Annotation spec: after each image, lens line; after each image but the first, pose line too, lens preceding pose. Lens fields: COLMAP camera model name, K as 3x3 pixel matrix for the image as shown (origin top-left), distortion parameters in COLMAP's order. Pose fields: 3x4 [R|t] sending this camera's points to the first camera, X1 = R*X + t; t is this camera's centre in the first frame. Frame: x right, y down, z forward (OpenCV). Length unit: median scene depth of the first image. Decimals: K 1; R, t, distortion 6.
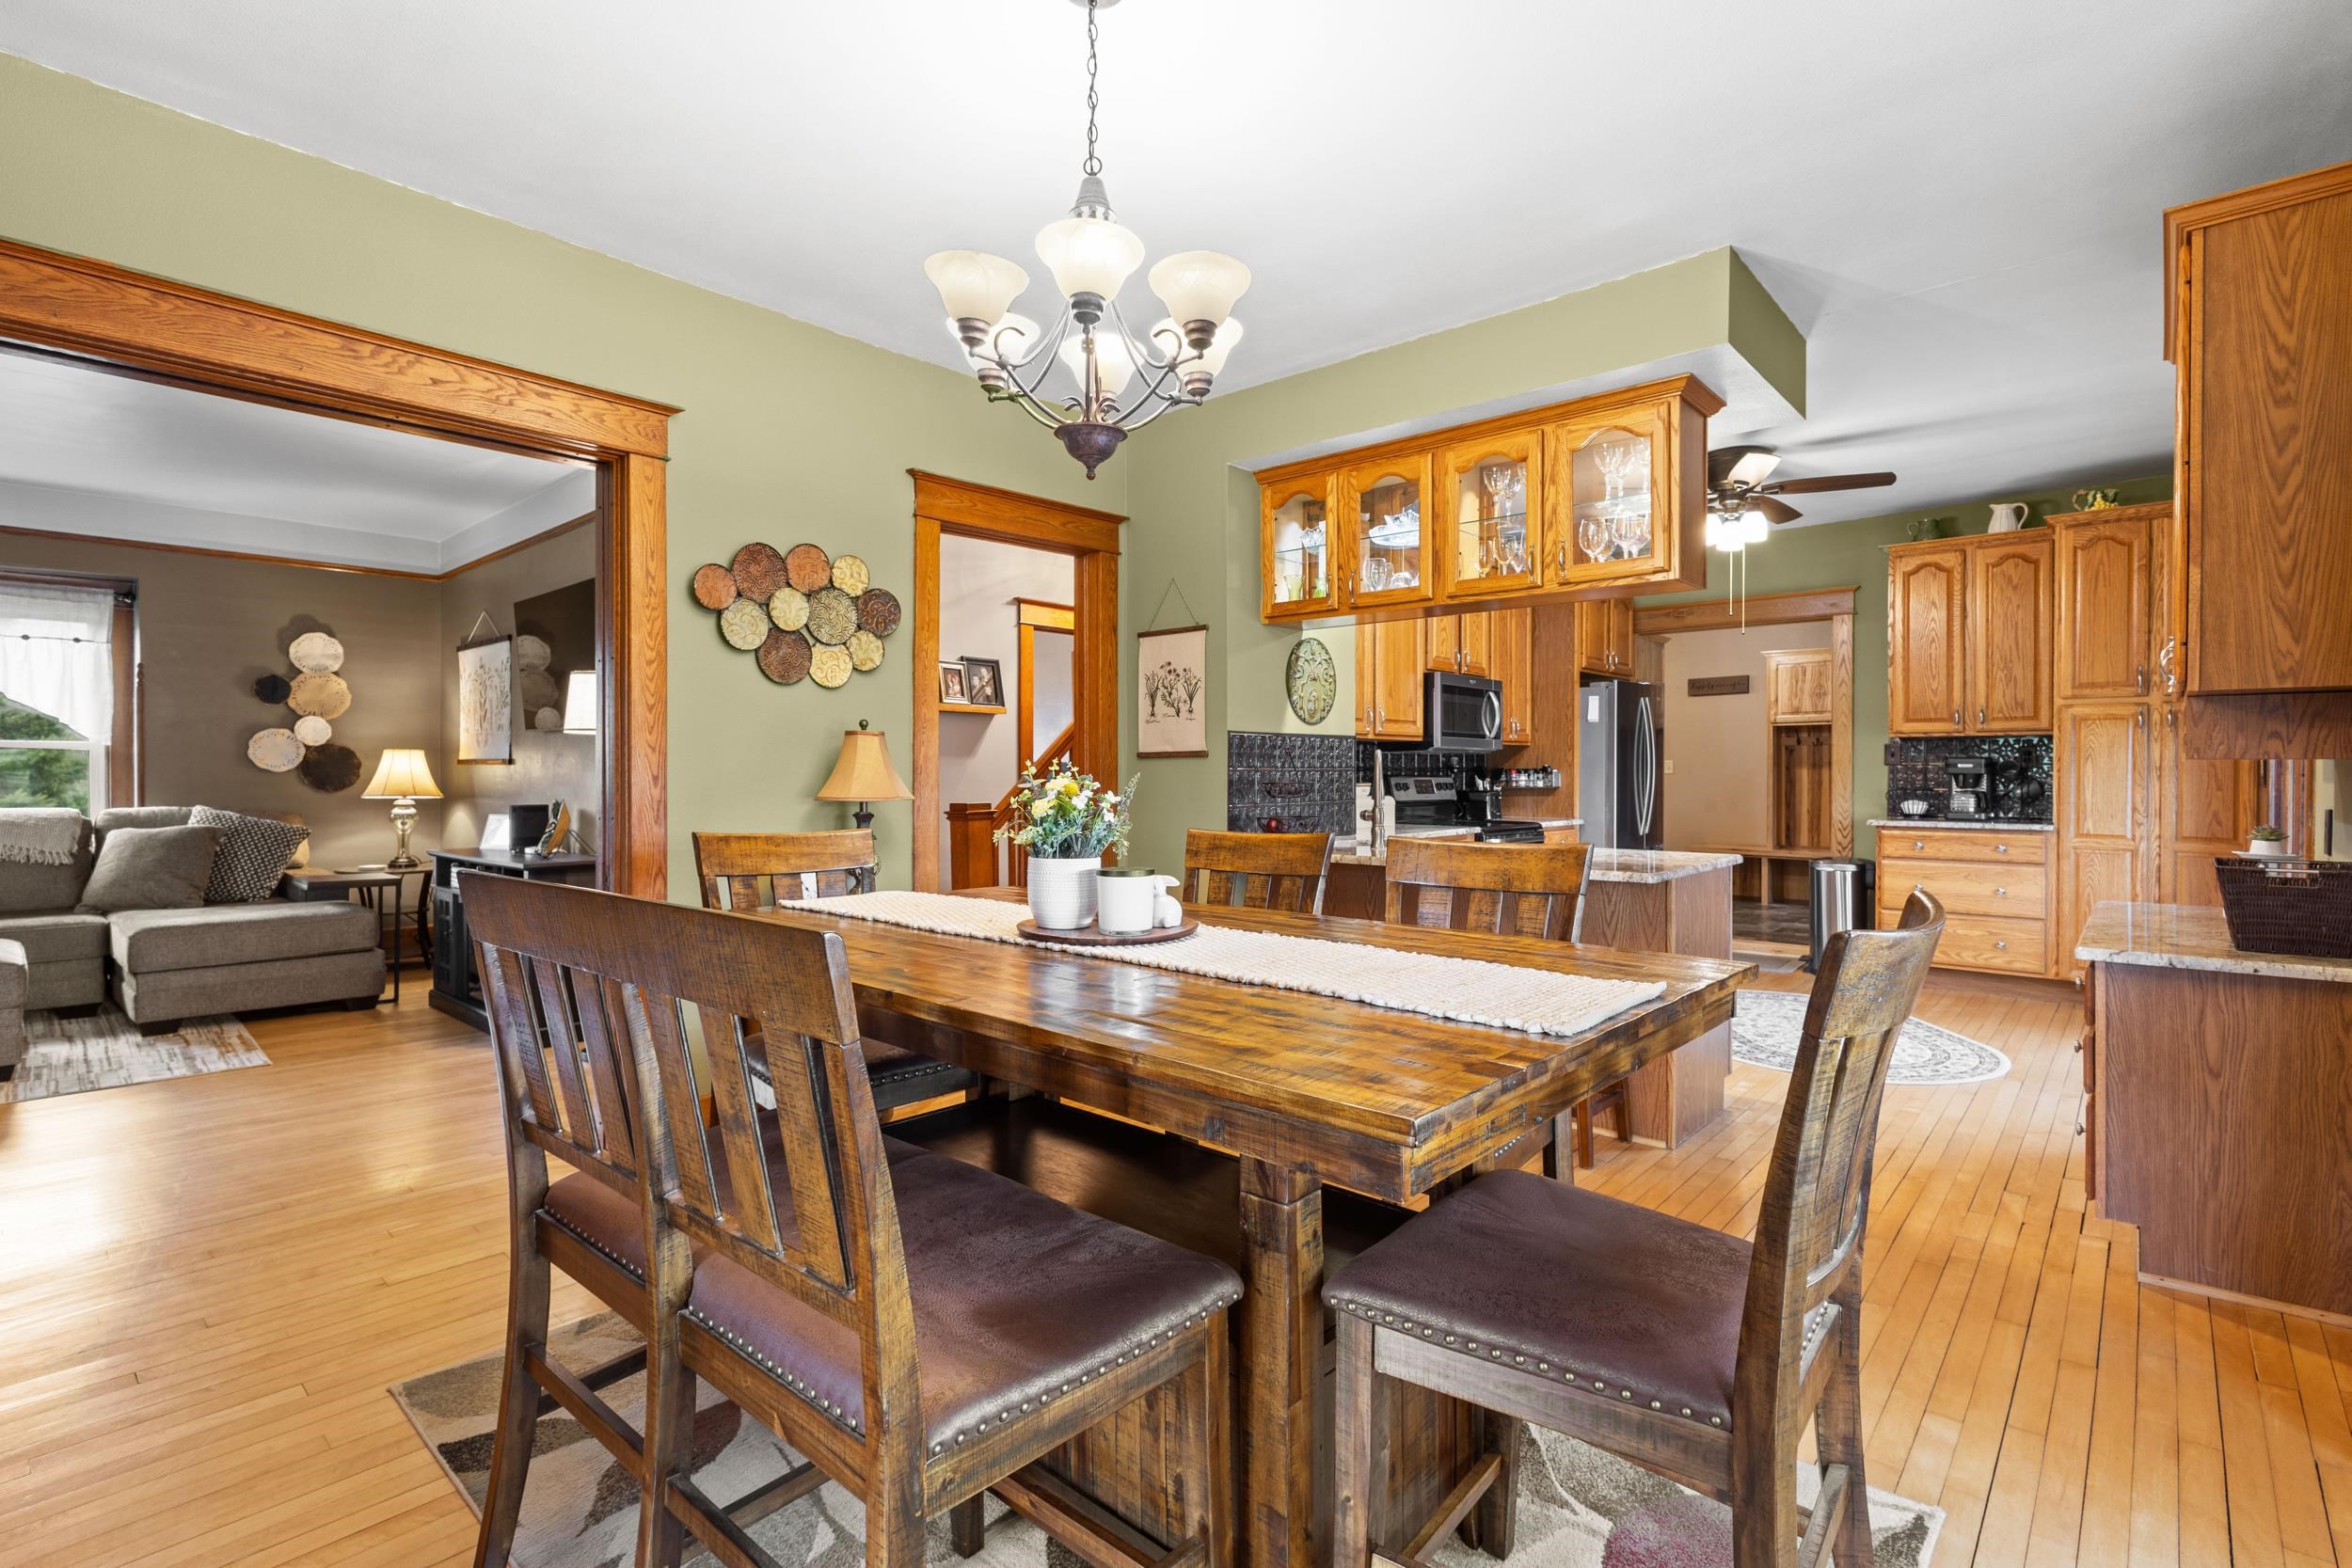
lens RADIAL K [[1093.2, 0, 1169.9], [0, 1093.2, 776.3], [0, 0, 1]] dist [0.009506, -0.002090]
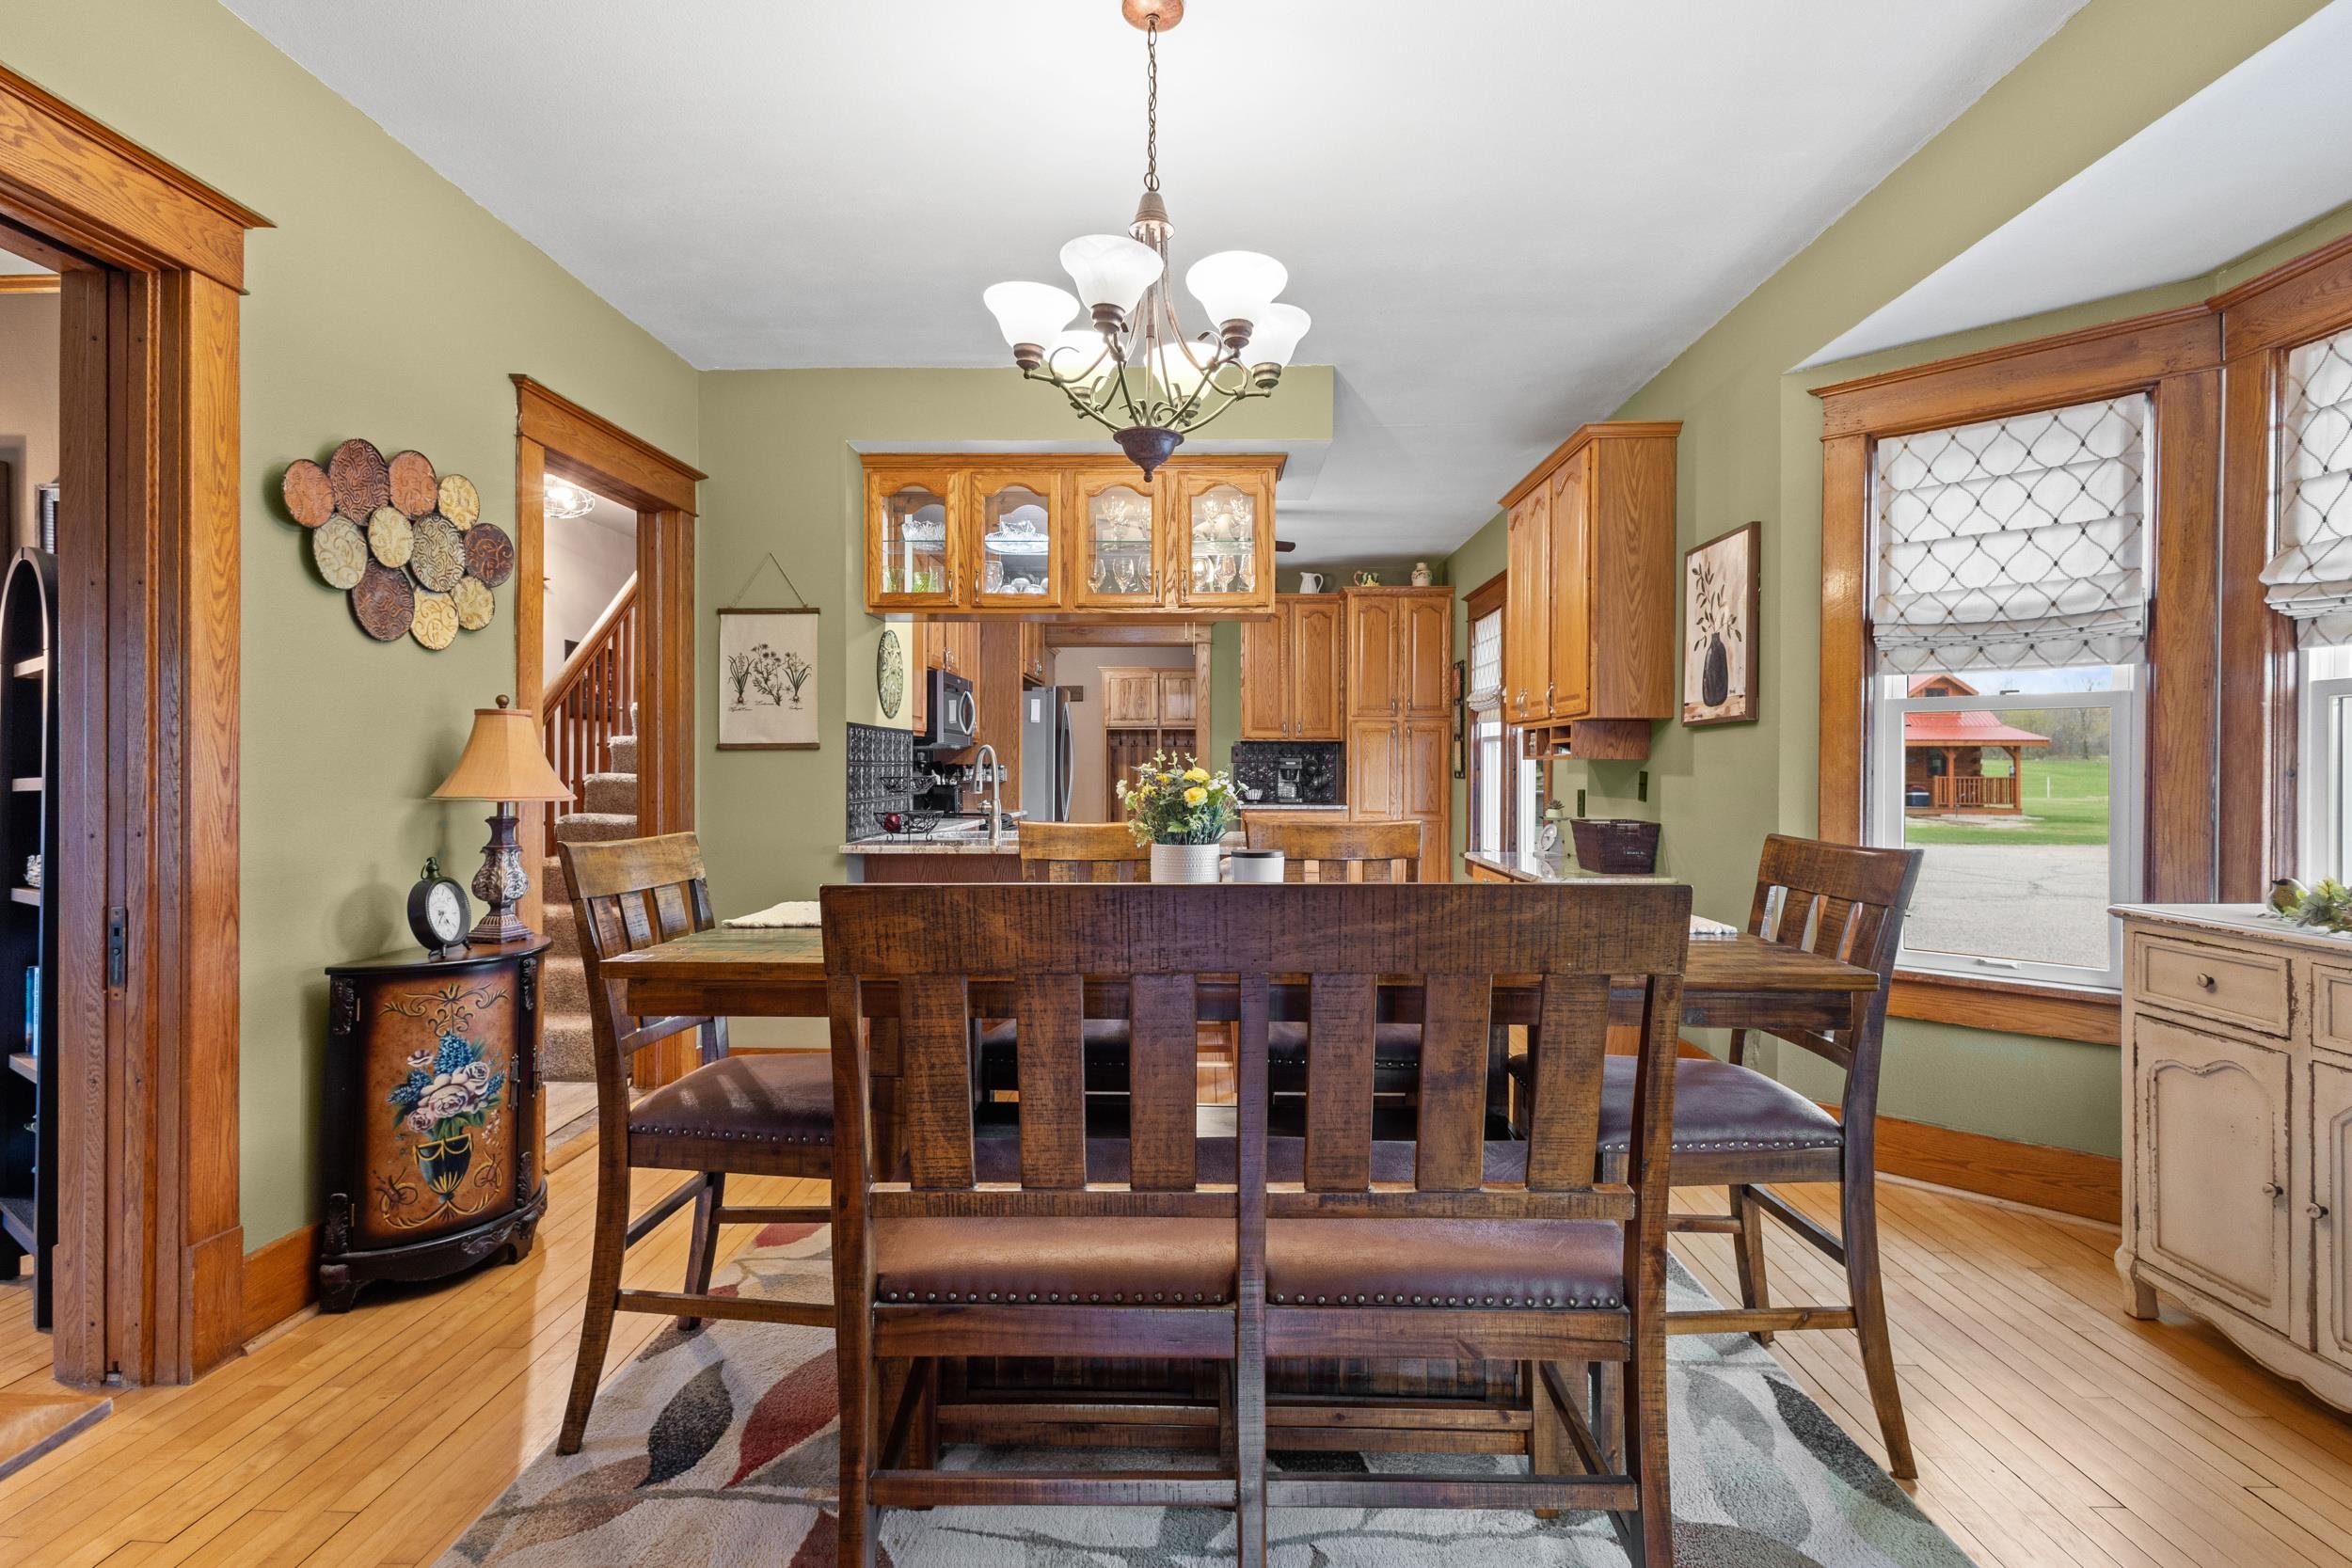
lens RADIAL K [[1093.2, 0, 1175.6], [0, 1093.2, 775.6], [0, 0, 1]] dist [0.009506, -0.002090]
pose [[0.758864, -0.002677, 0.651244, -0.376315], [0.001386, 0.999996, 0.002496, 0.002856], [-0.651248, -0.000991, 0.758865, 0.099473]]
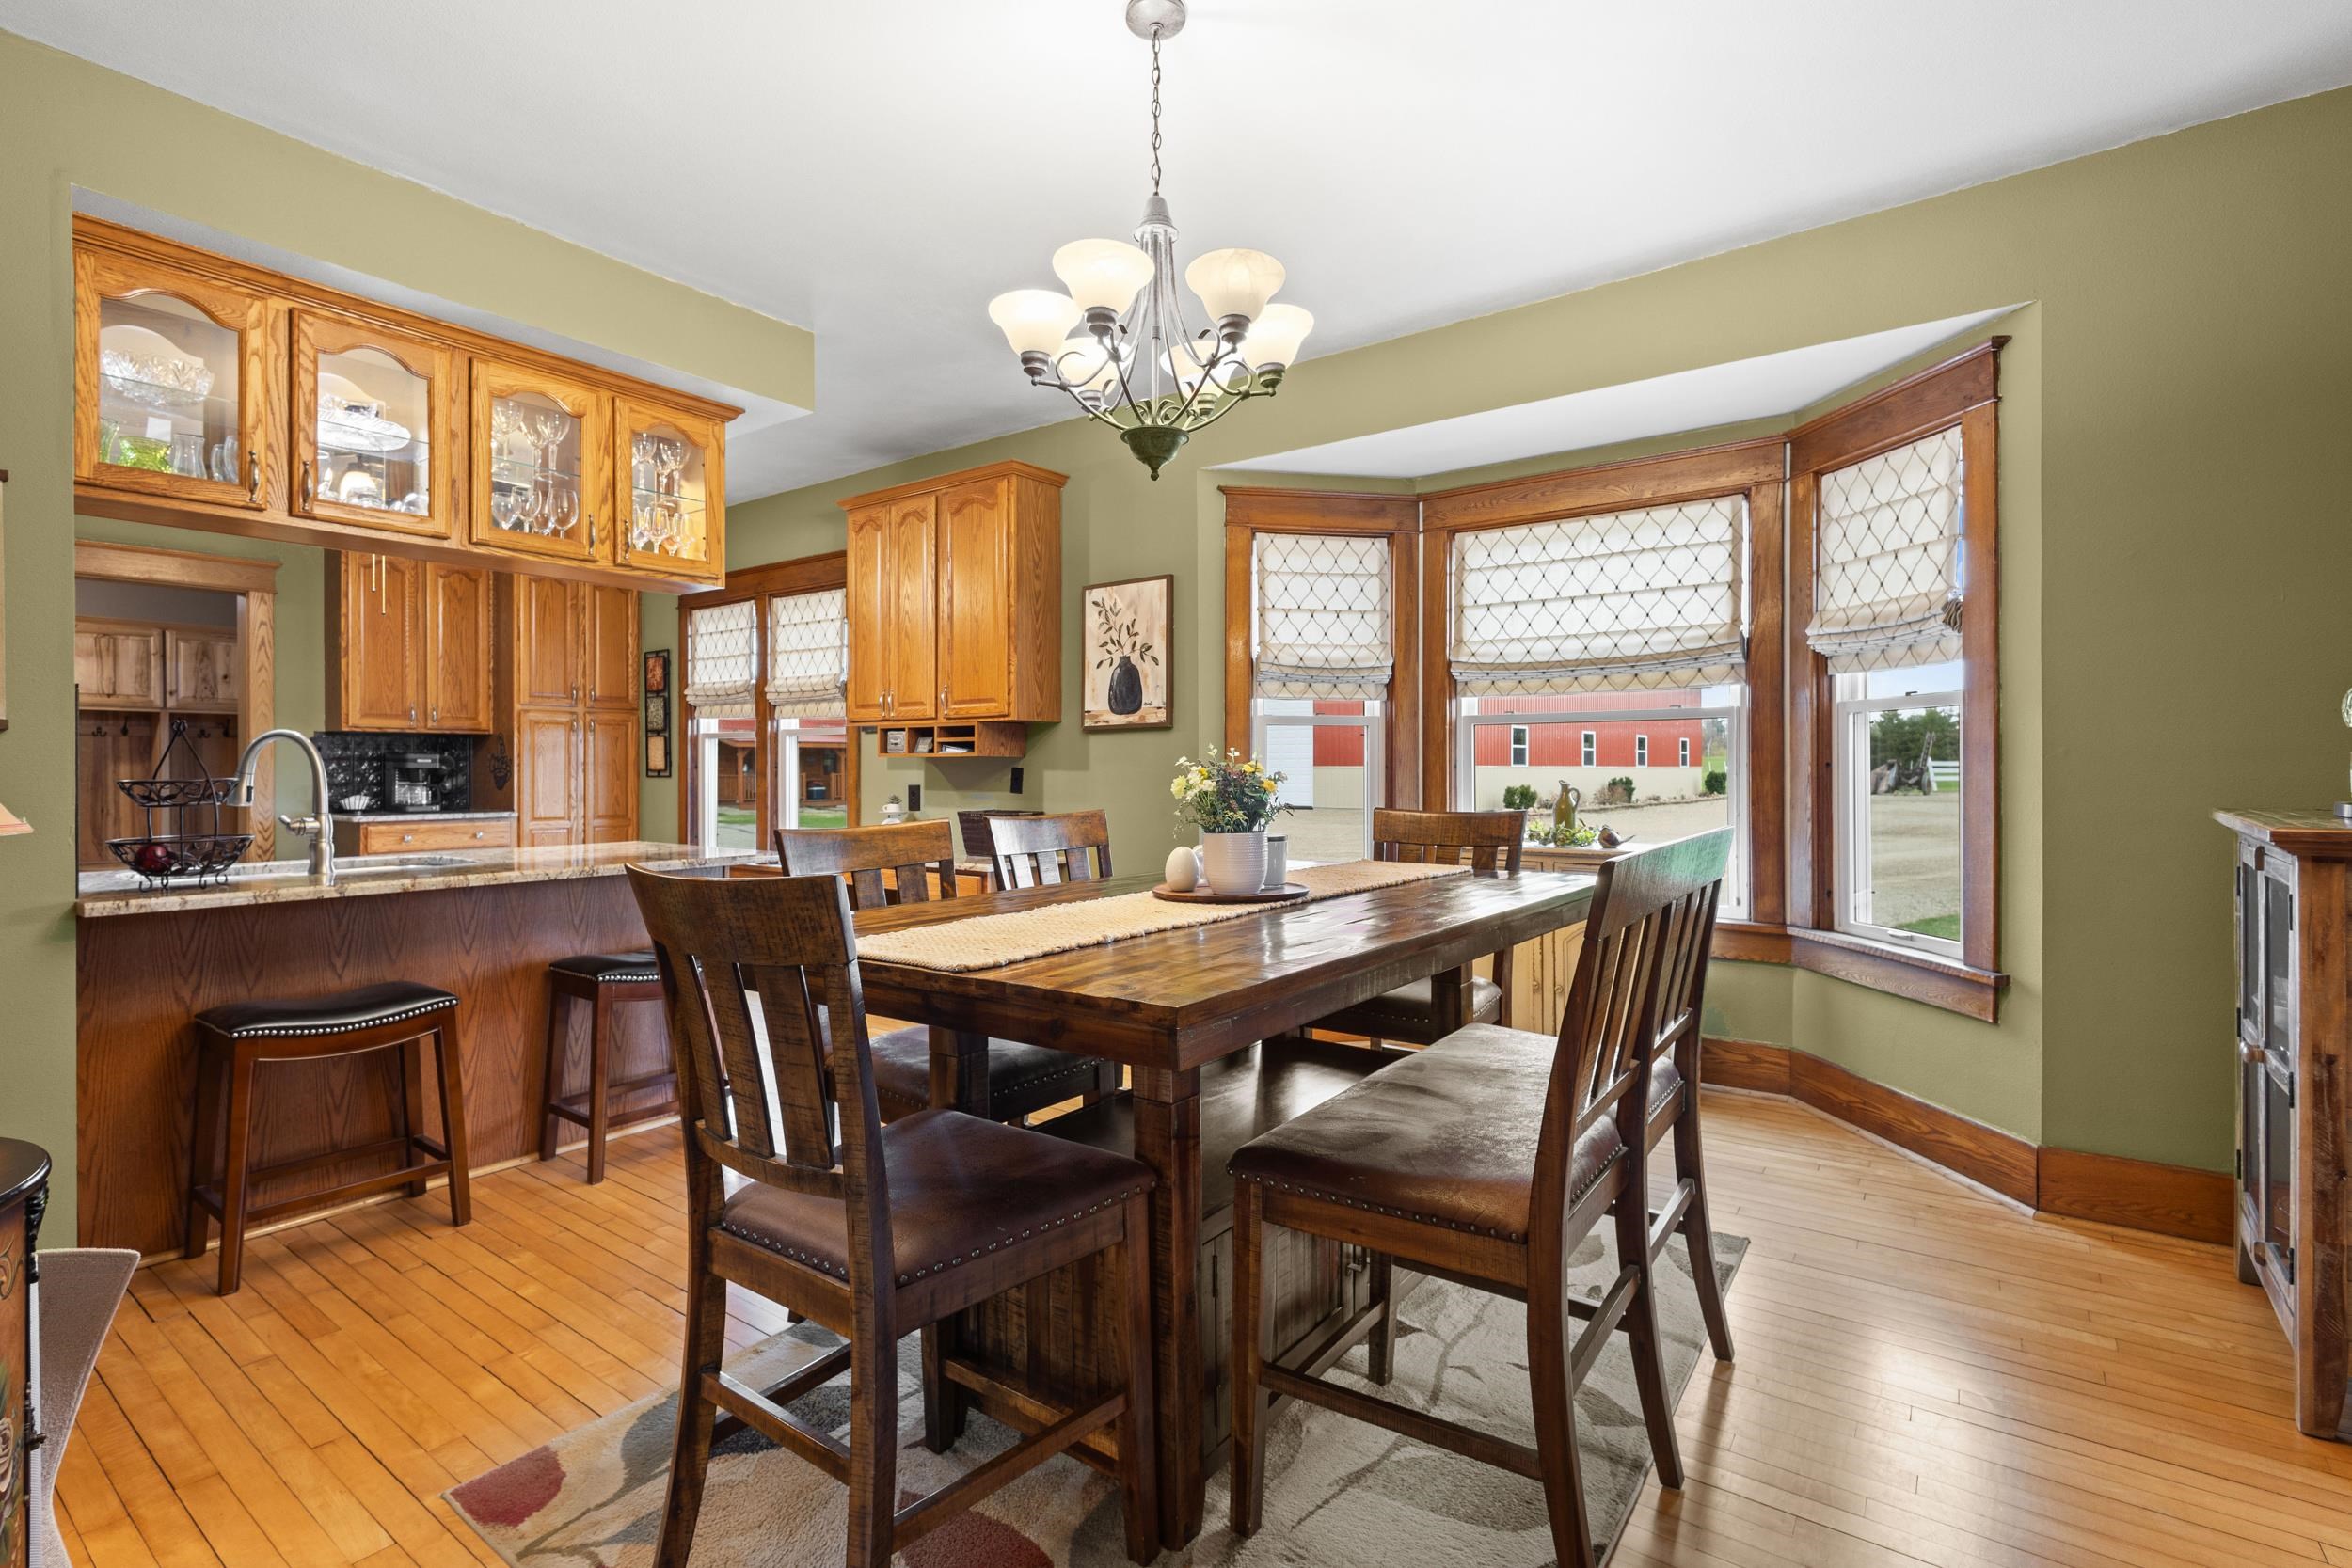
lens RADIAL K [[1093.2, 0, 1180.0], [0, 1093.2, 773.1], [0, 0, 1]] dist [0.009506, -0.002090]
pose [[-0.109505, -0.005161, 0.993973, -0.581176], [0.008370, 0.999946, 0.006114, 0.002542], [-0.993951, 0.008989, -0.109456, 0.565619]]
